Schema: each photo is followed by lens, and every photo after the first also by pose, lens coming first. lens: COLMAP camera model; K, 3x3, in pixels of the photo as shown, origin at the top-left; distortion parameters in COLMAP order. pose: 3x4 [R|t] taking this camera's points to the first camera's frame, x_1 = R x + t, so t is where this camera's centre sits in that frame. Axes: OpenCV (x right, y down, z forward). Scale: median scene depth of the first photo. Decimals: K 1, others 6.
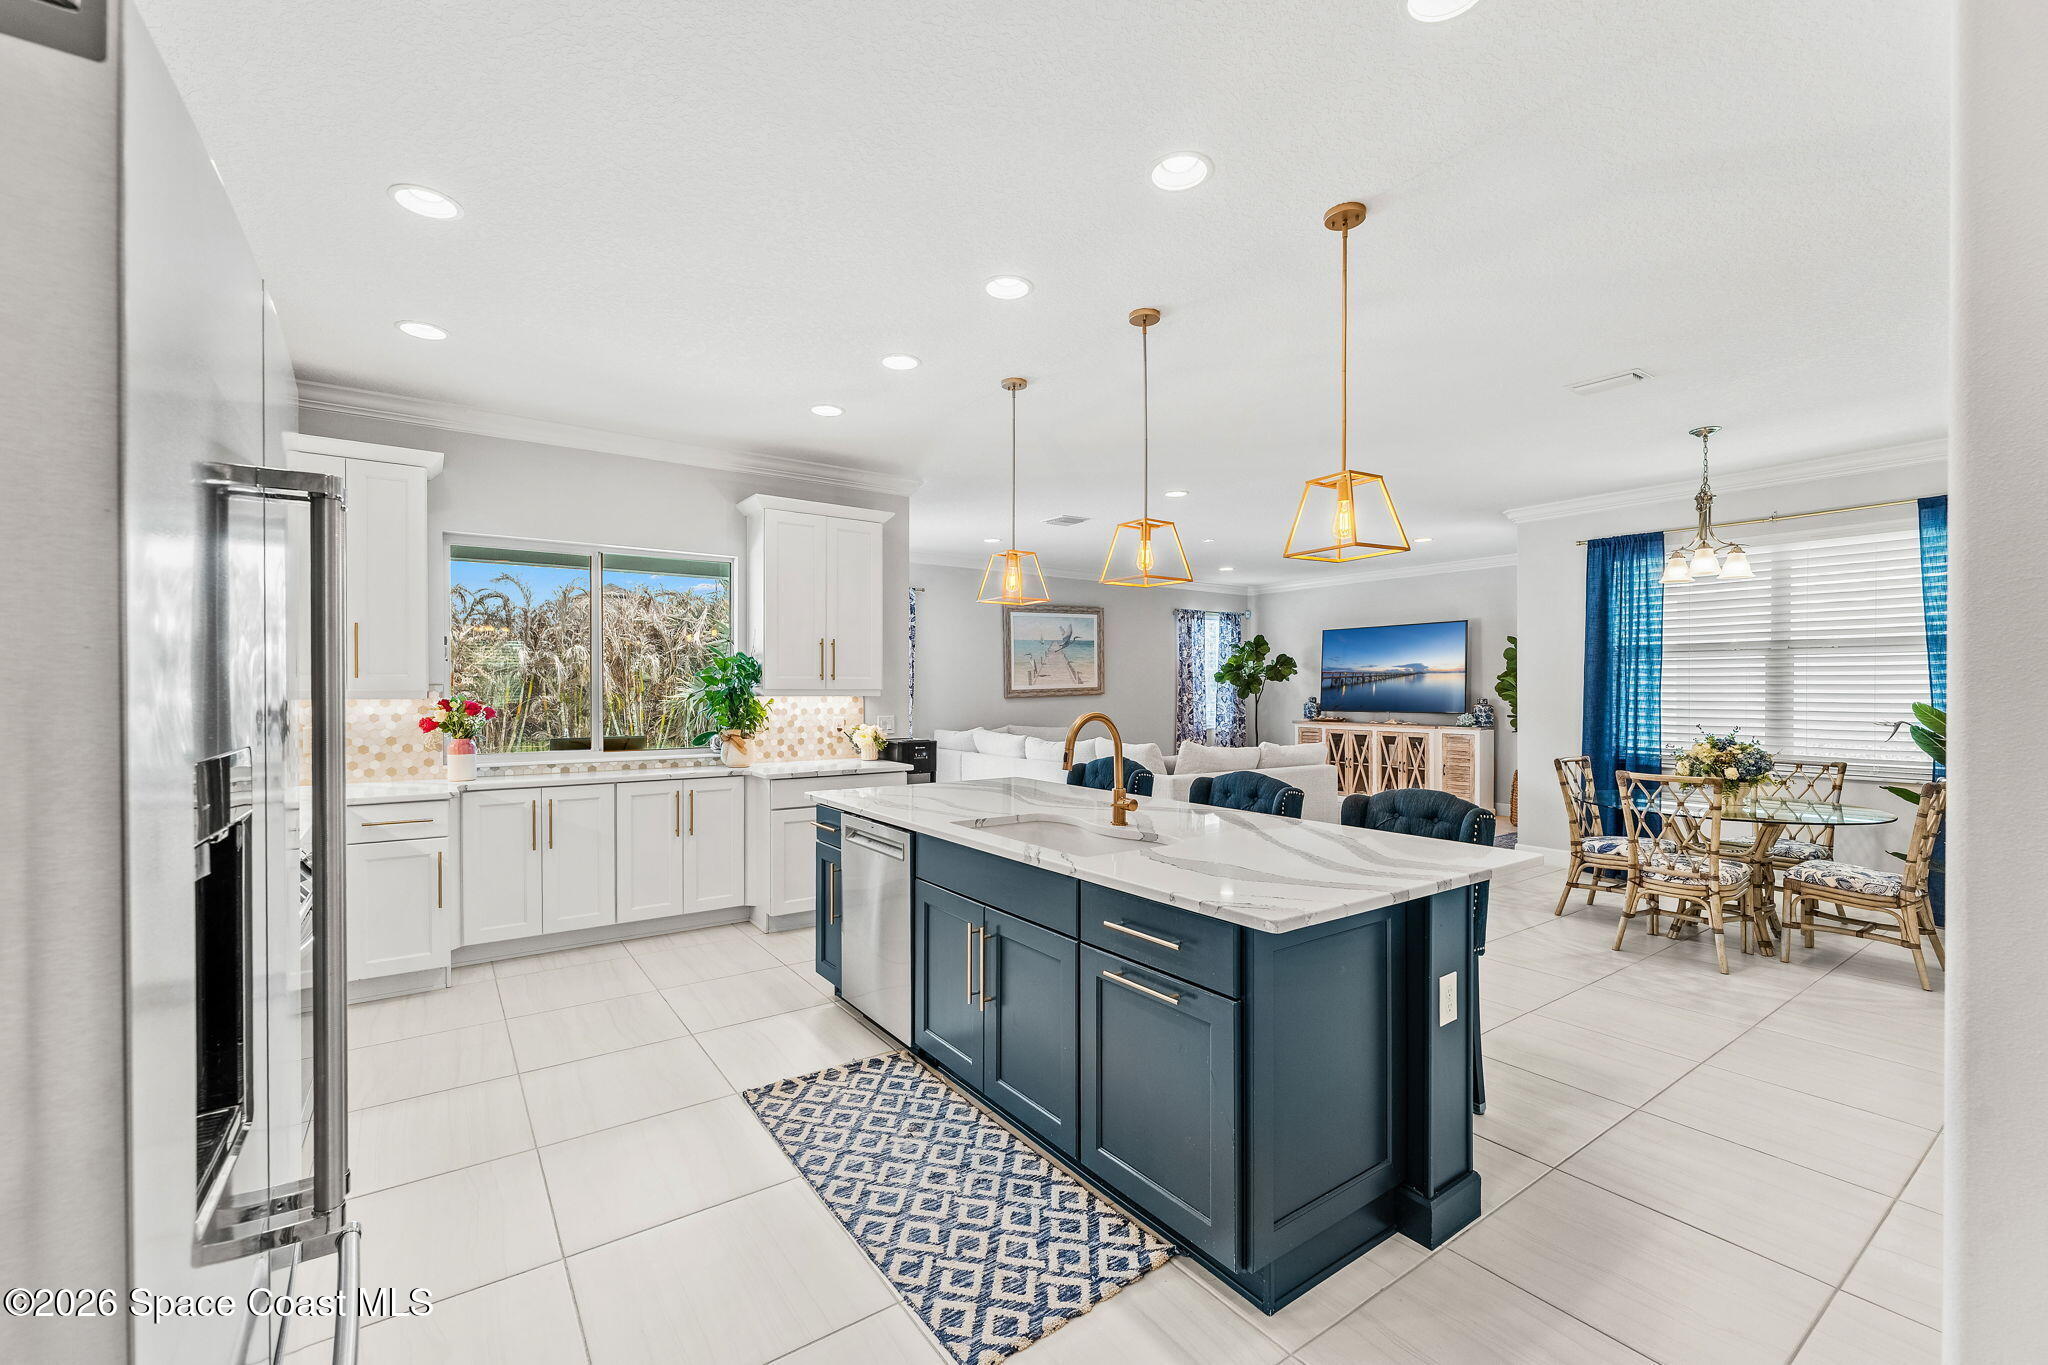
lens RADIAL K [[848.5, 0, 1024.0], [0, 848.5, 682.5], [0, 0, 1]] dist [0.000881, 0.000065]
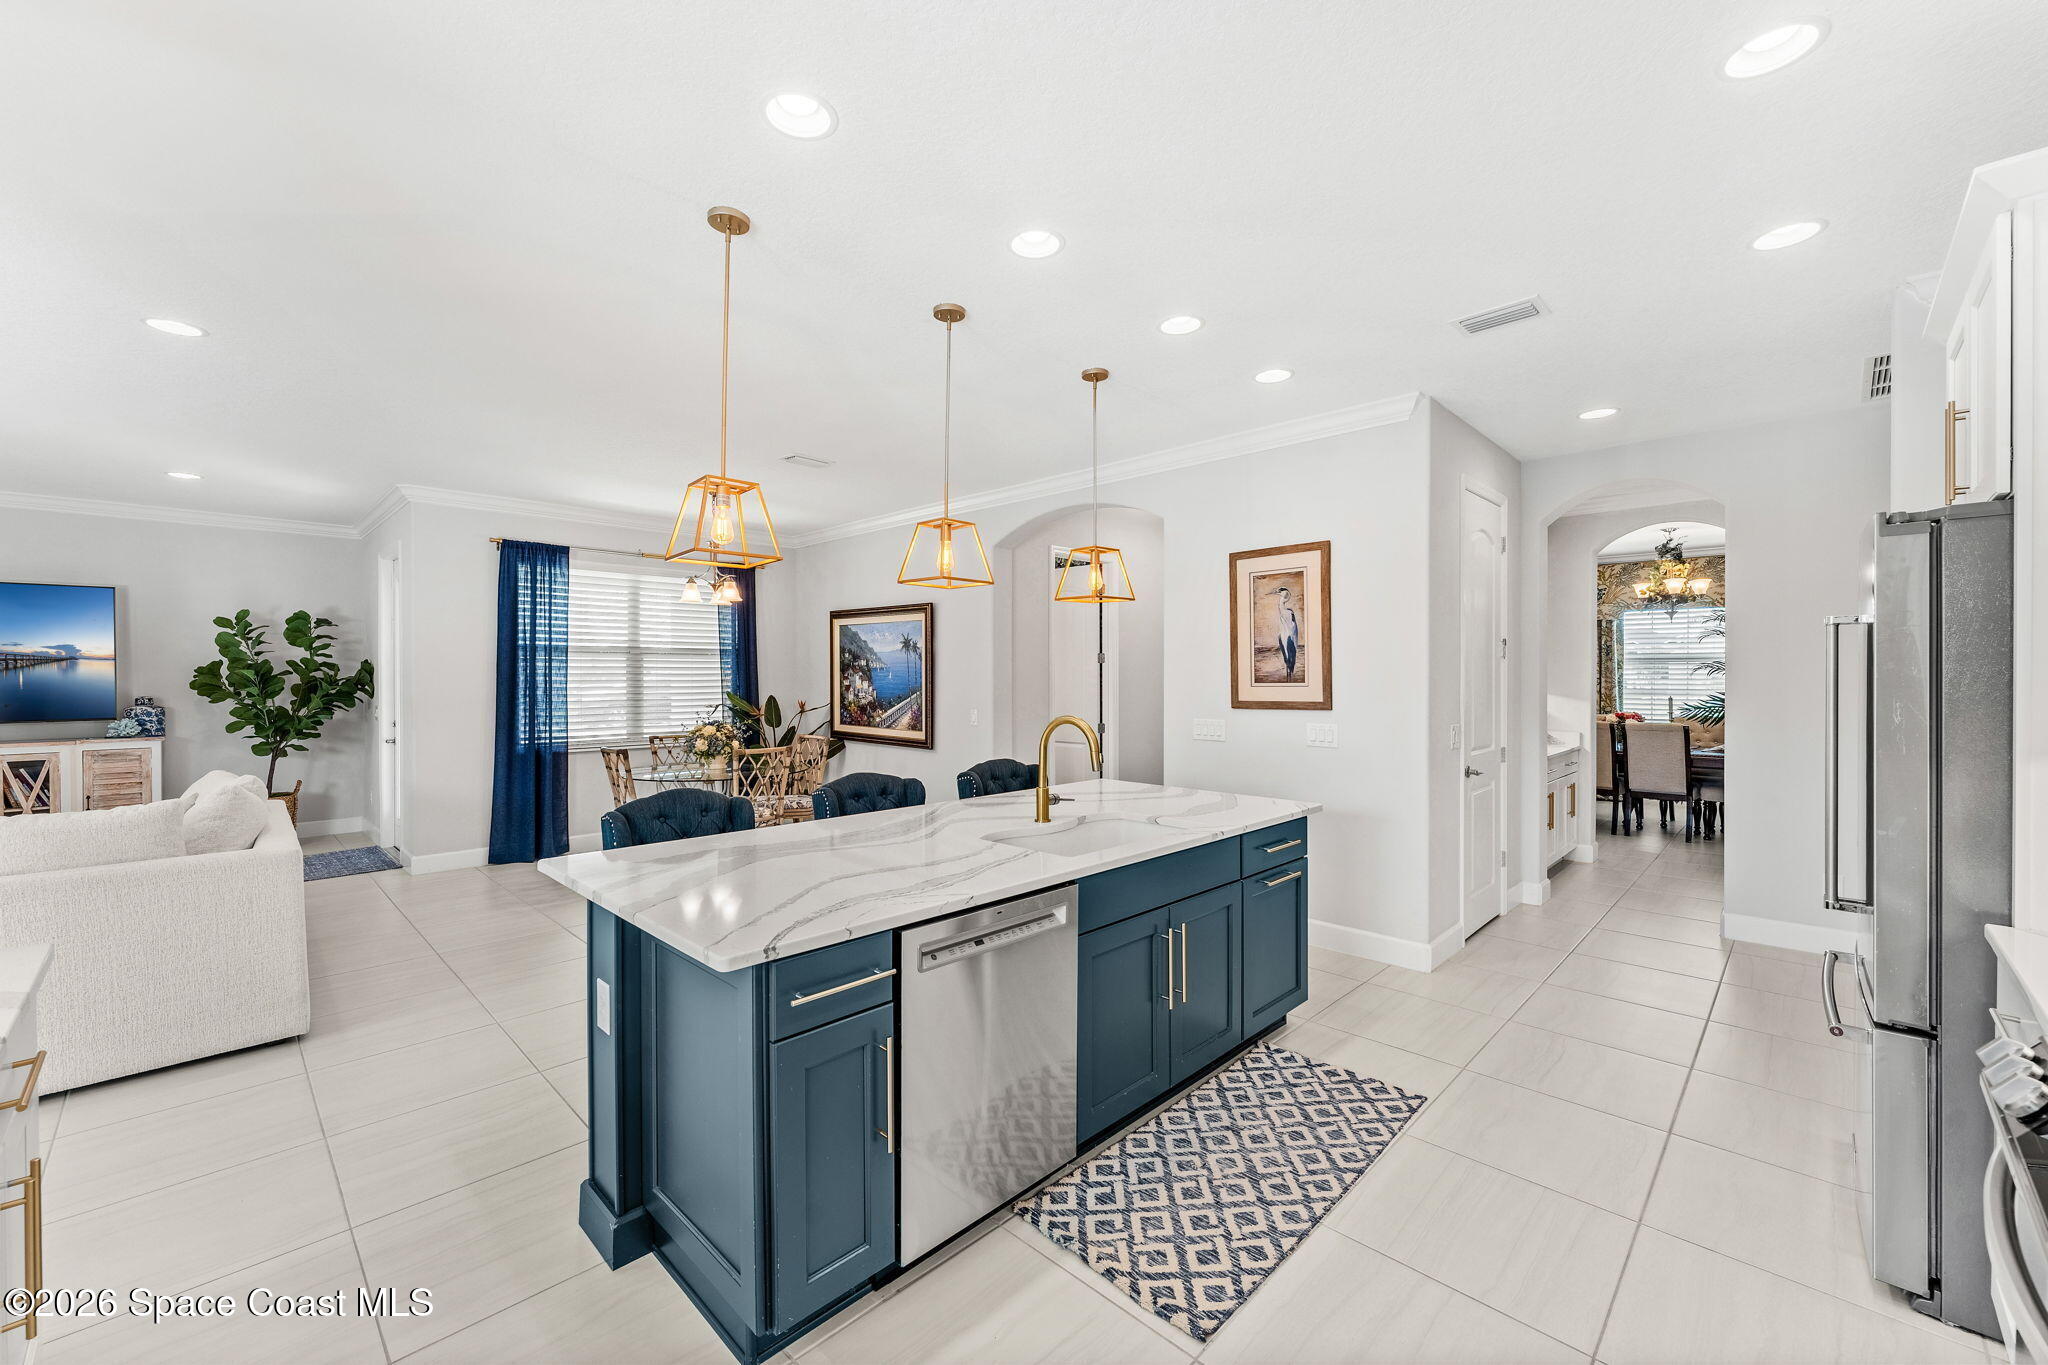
lens RADIAL K [[812.9, 0, 1019.5], [0, 812.9, 681.4], [0, 0, 1]] dist [-0.001176, -0.000281]
pose [[-0.173659, -0.006811, 0.984782, -0.422342], [-0.007194, 0.999958, 0.005648, -0.006241], [-0.984780, -0.006104, -0.173700, 0.581154]]
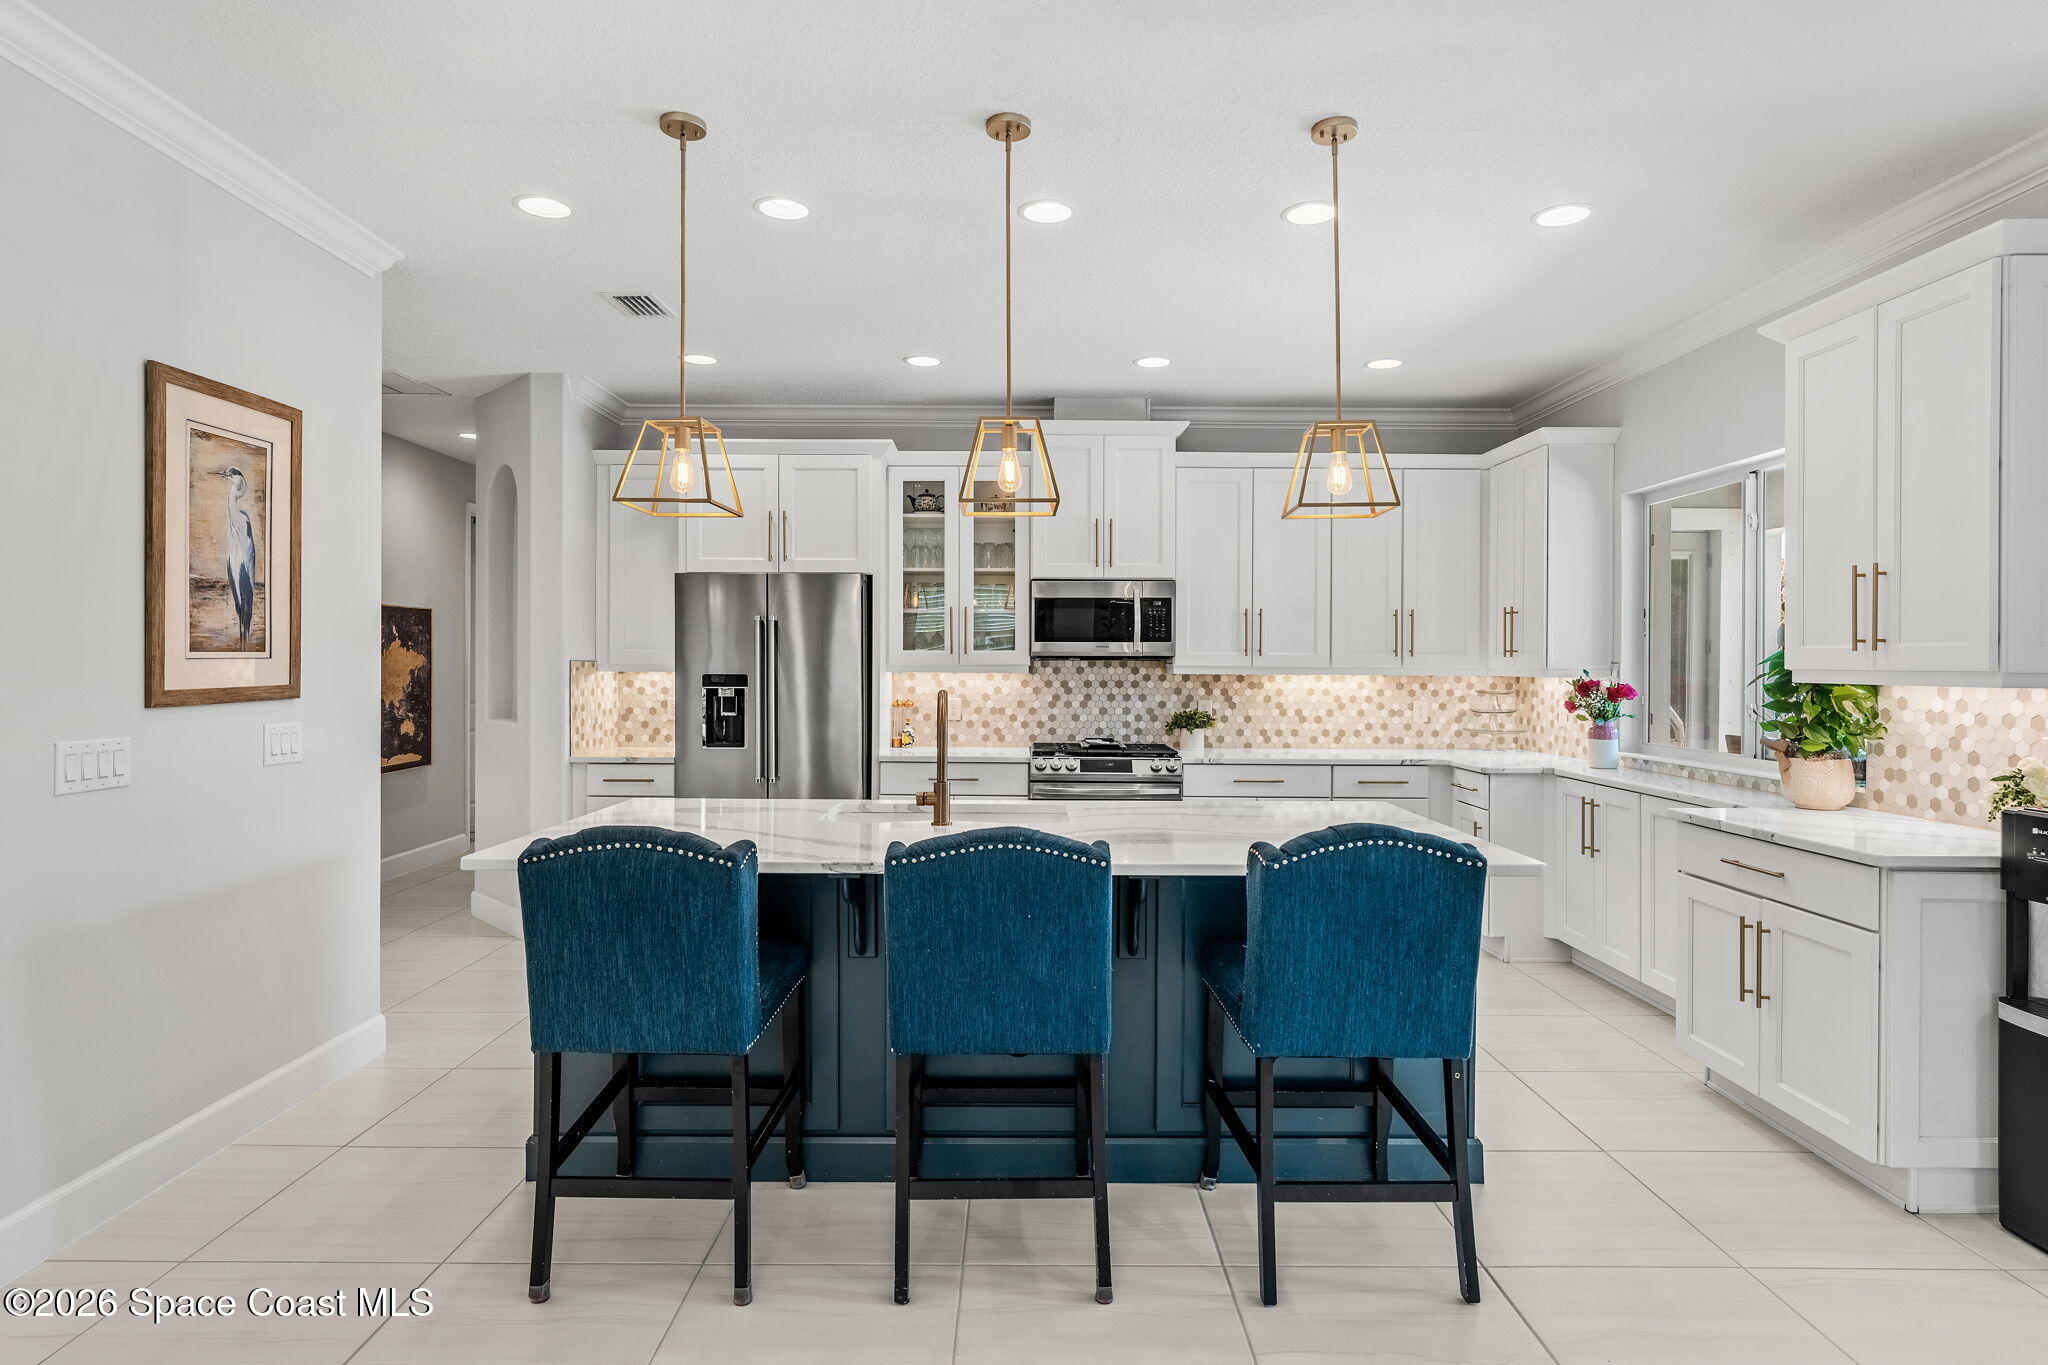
lens RADIAL K [[1091.2, 0, 1021.6], [0, 1091.2, 671.8], [0, 0, 1]] dist [0.000050, 0.000259]
pose [[-0.582462, 0.002737, -0.812854, 0.456610], [0.000810, 0.999996, 0.002787, 0.005749], [0.812858, 0.000965, -0.582461, 0.818036]]
